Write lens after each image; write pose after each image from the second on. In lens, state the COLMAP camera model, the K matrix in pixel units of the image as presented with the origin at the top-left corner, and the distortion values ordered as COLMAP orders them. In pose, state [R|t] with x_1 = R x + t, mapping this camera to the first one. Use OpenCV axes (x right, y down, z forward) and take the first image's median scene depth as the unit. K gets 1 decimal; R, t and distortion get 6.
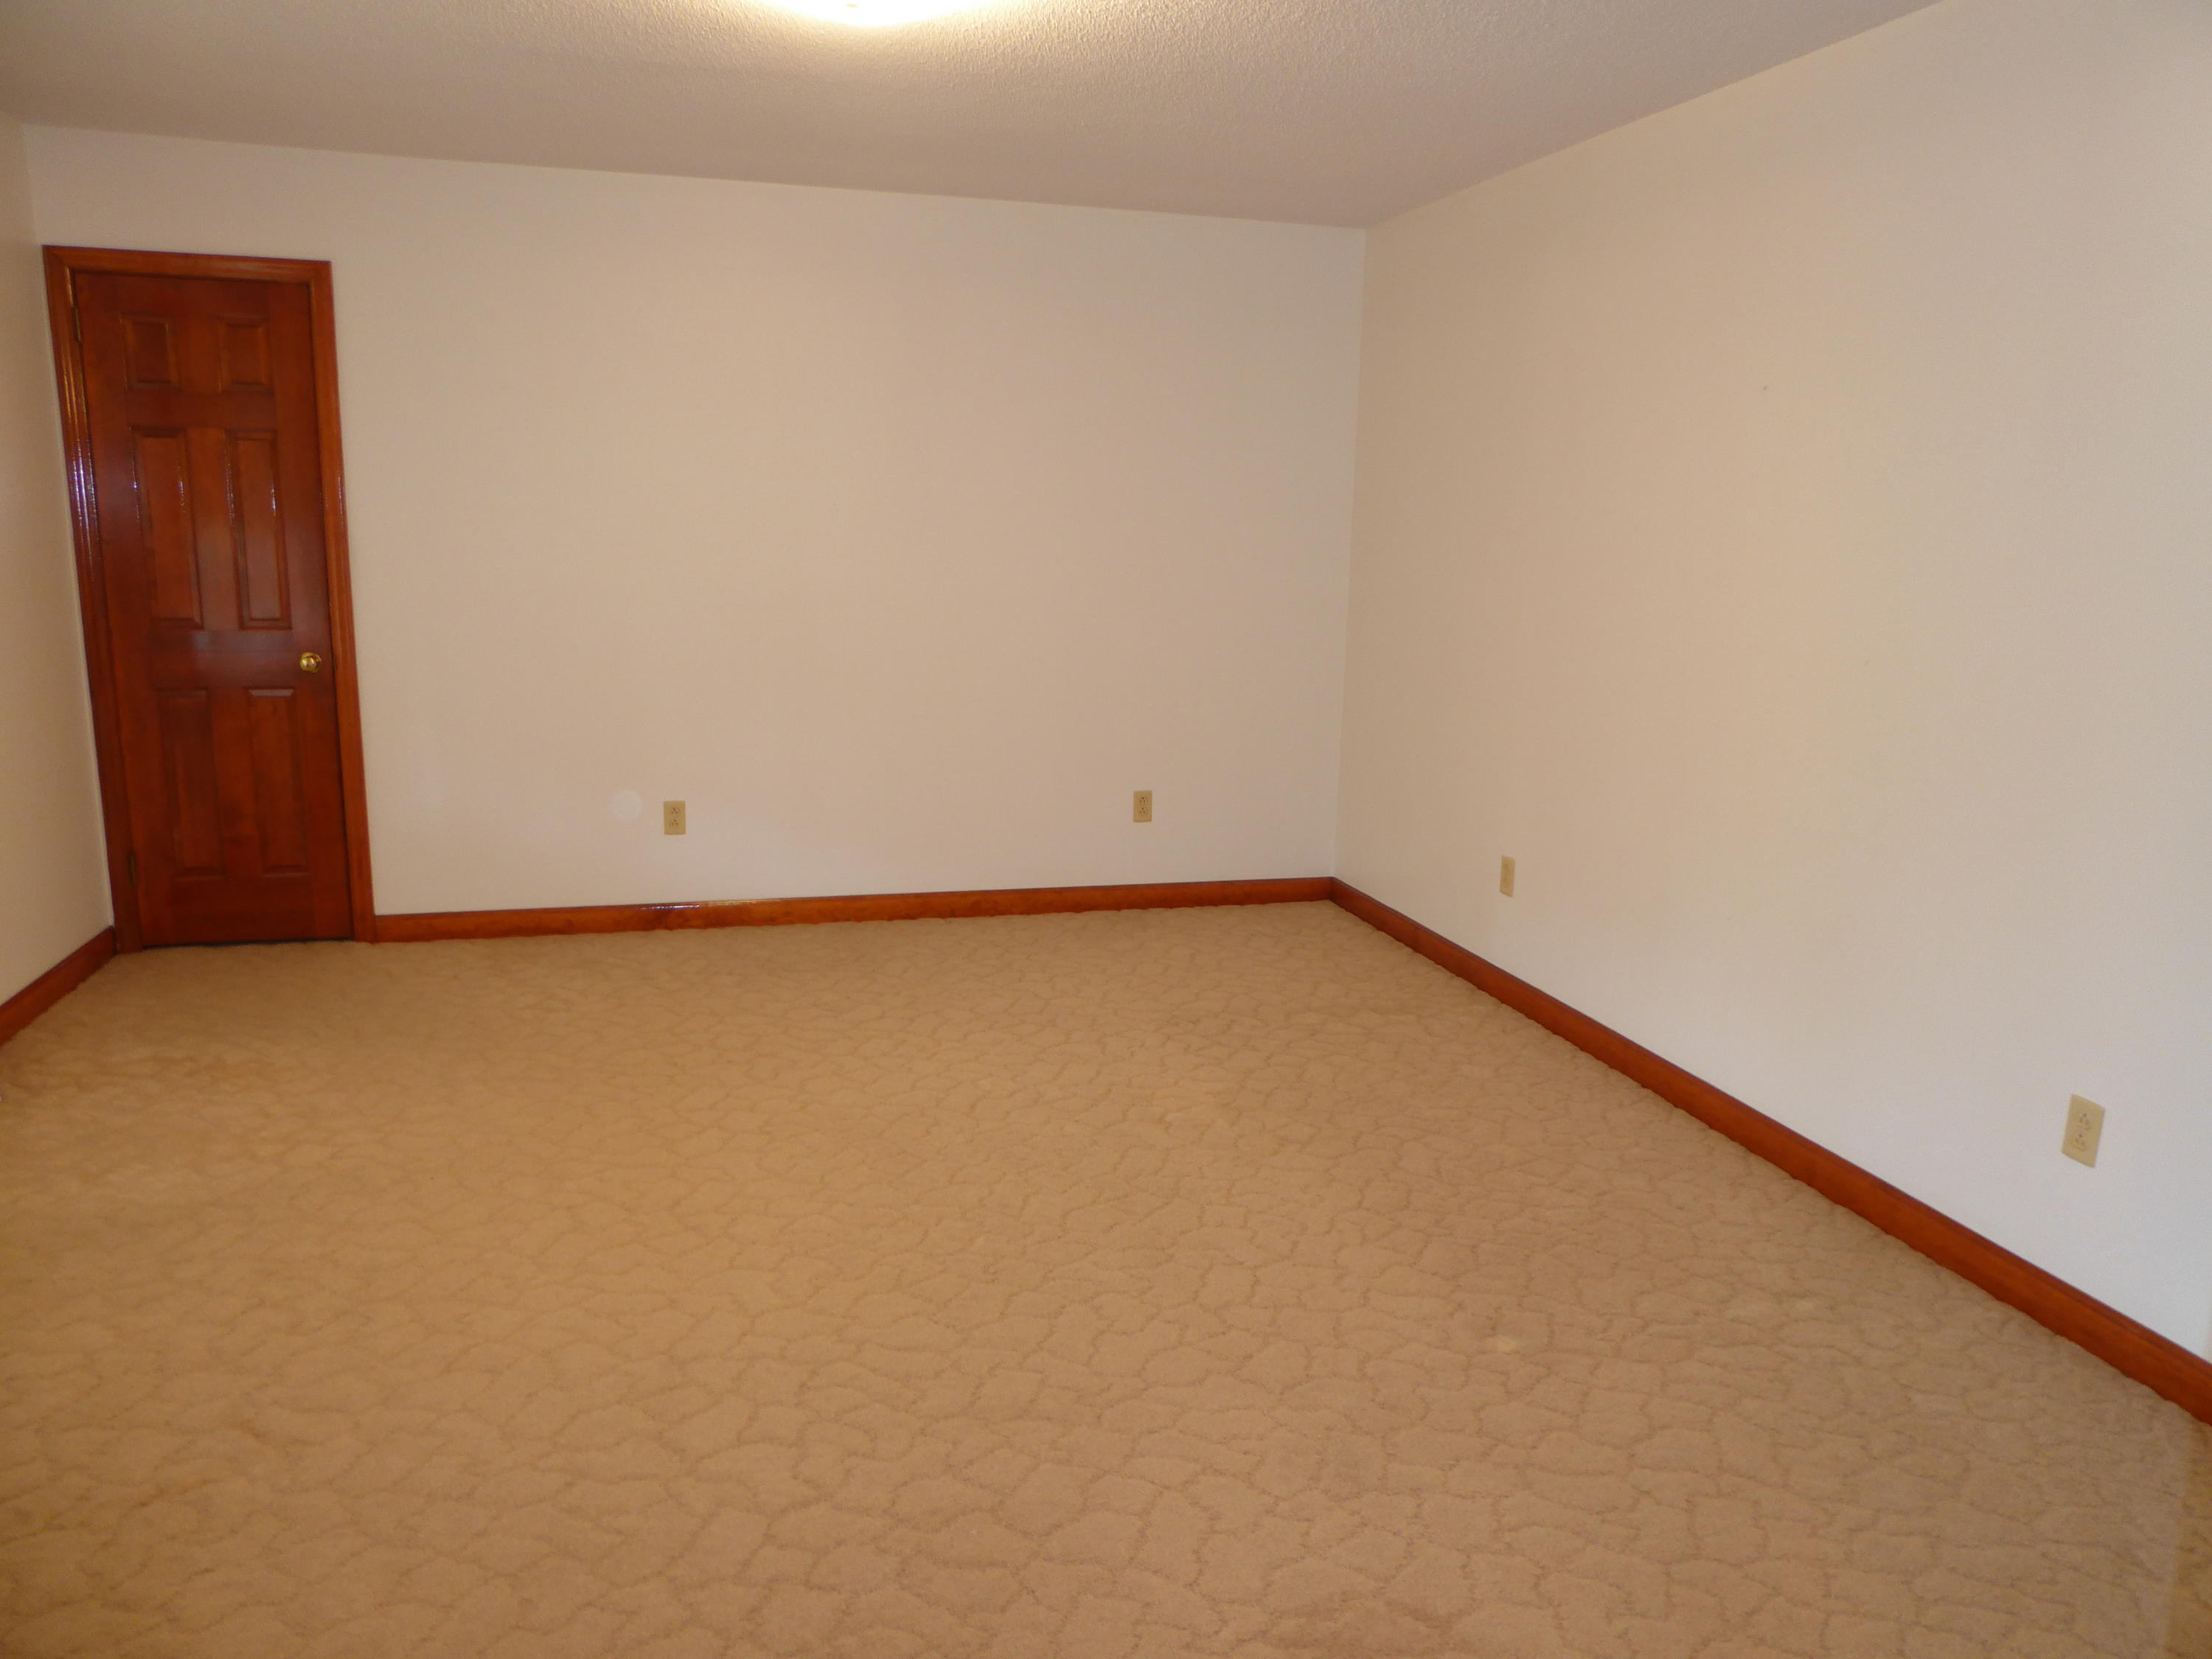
lens RADIAL K [[1582.8, 0, 1108.2], [0, 1582.8, 836.6], [0, 0, 1]] dist [-0.018961, 0.006461]
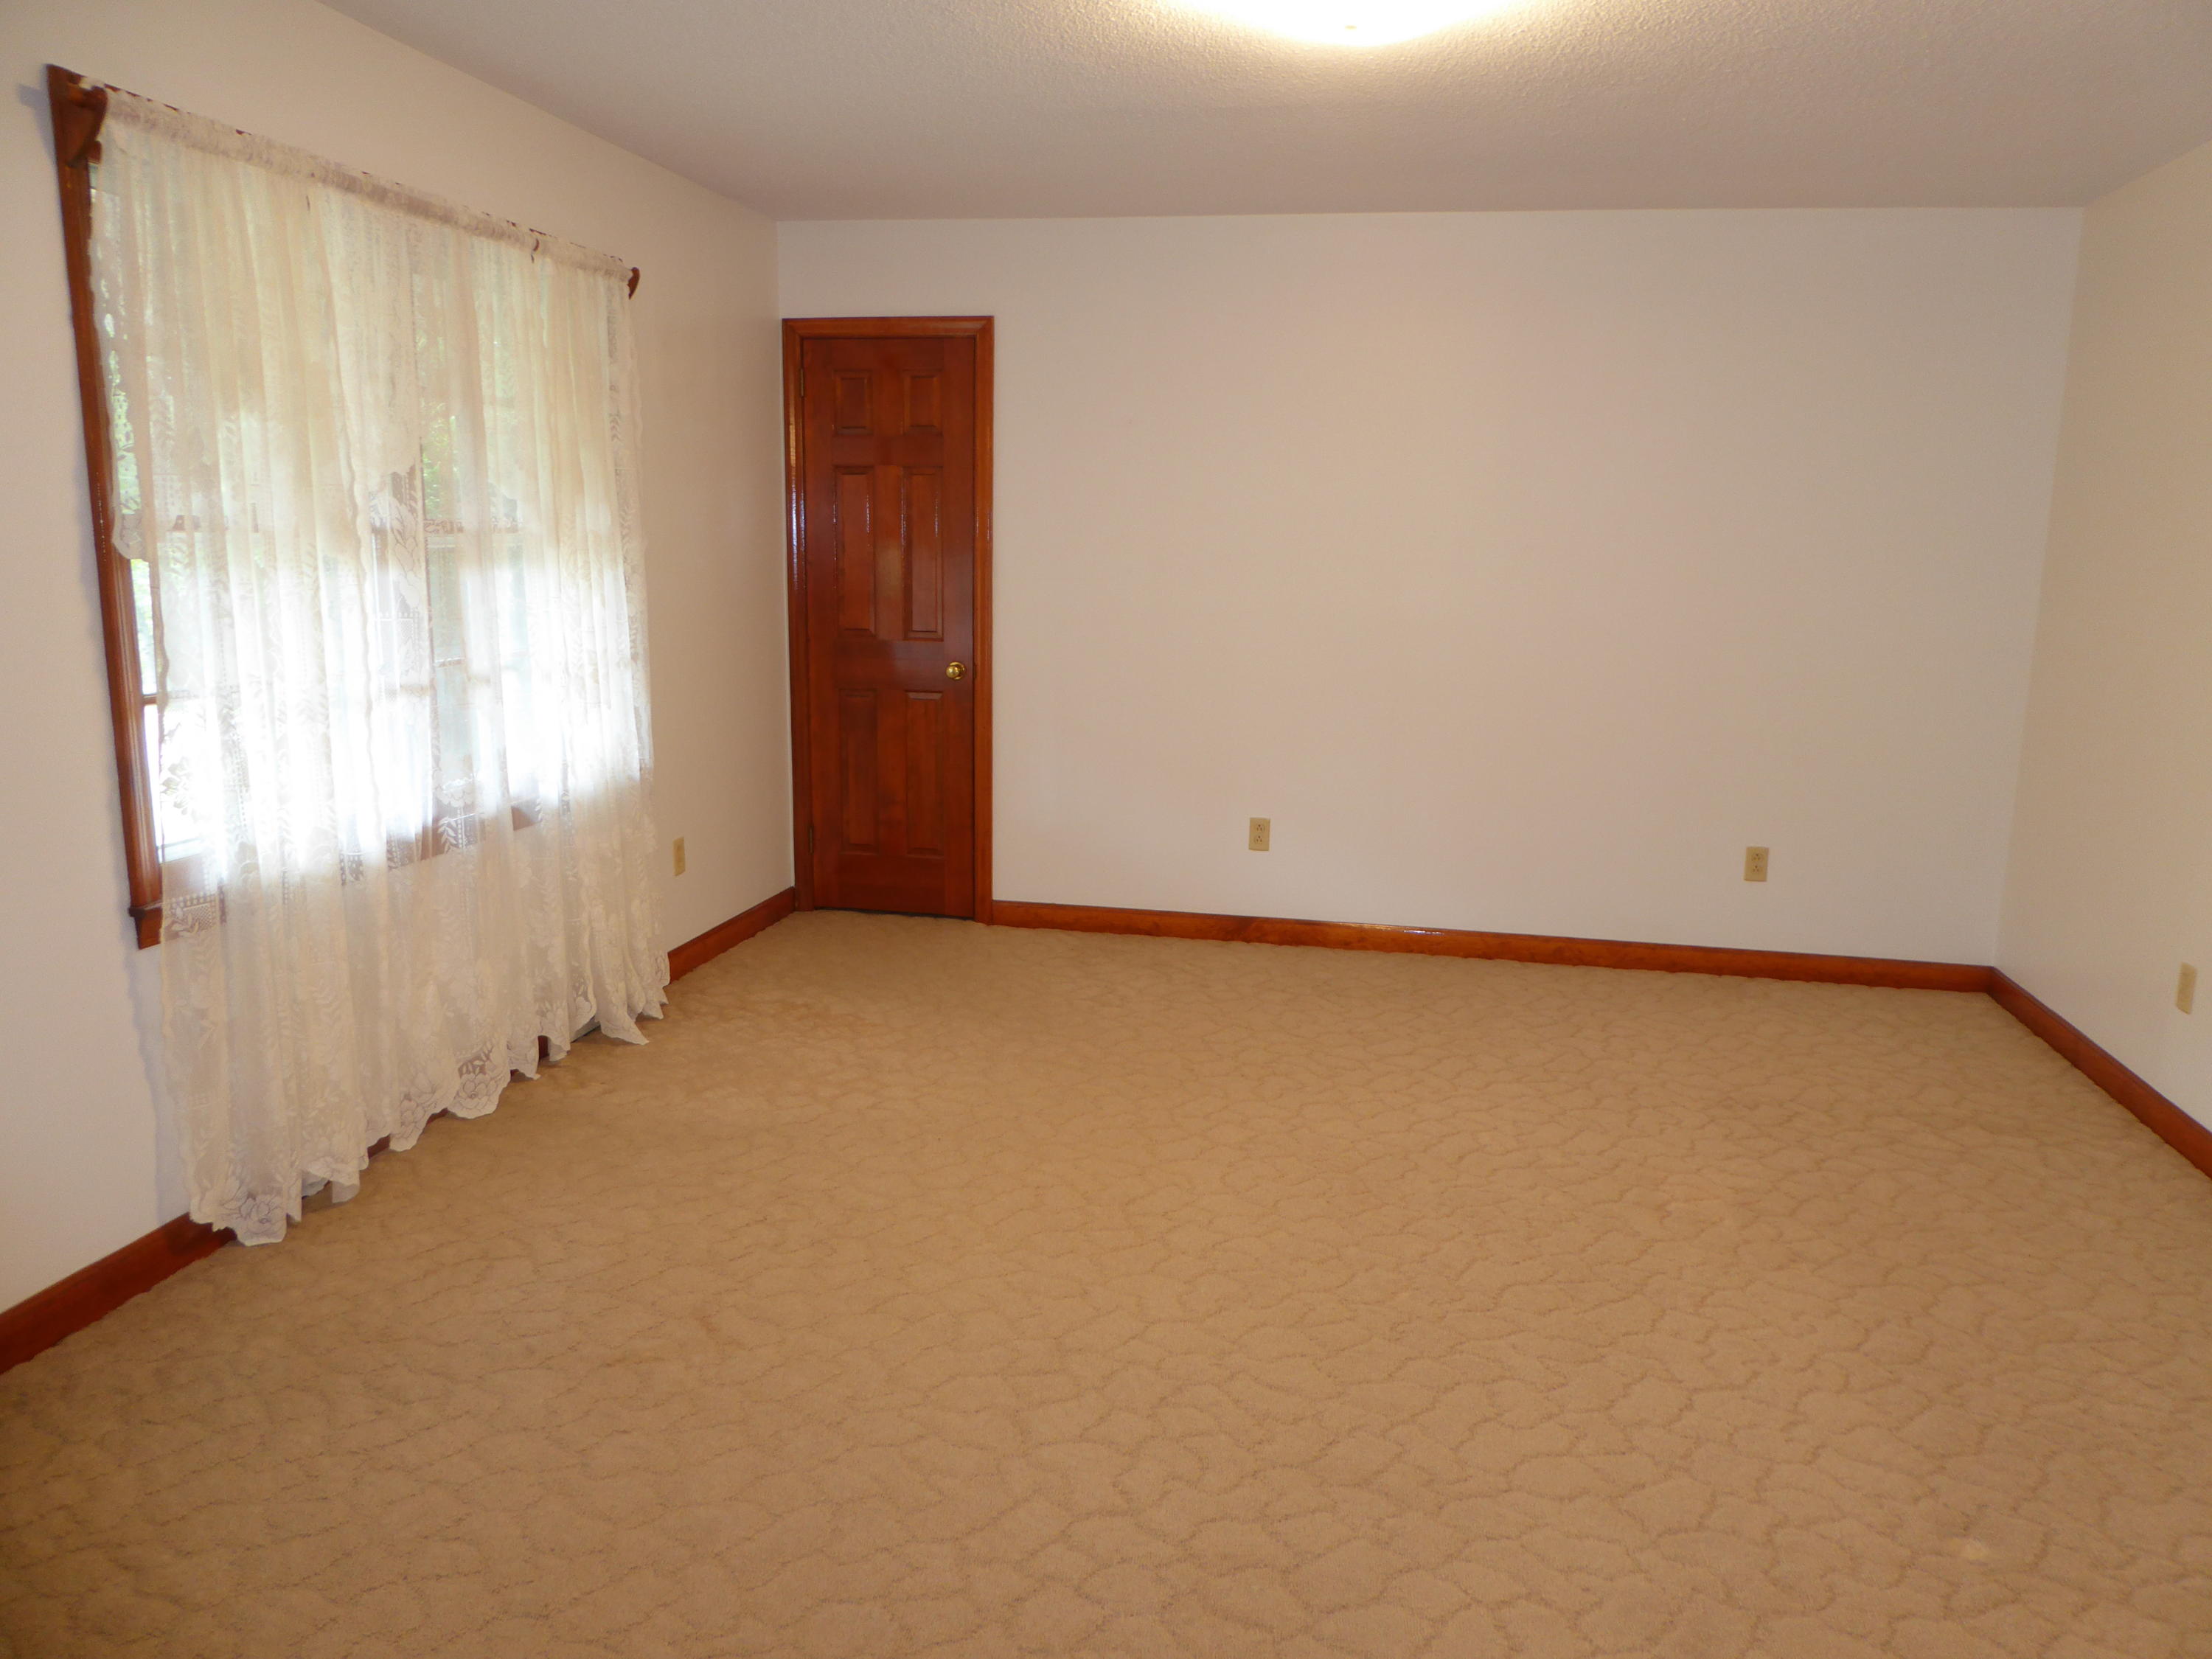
lens RADIAL K [[1582.8, 0, 1118.0], [0, 1582.8, 827.0], [0, 0, 1]] dist [-0.018961, 0.006461]
pose [[0.896144, 0.077645, -0.436917, 0.130981], [-0.088679, 0.996048, -0.004877, -0.005235], [0.434812, 0.043115, 0.899488, 0.046344]]
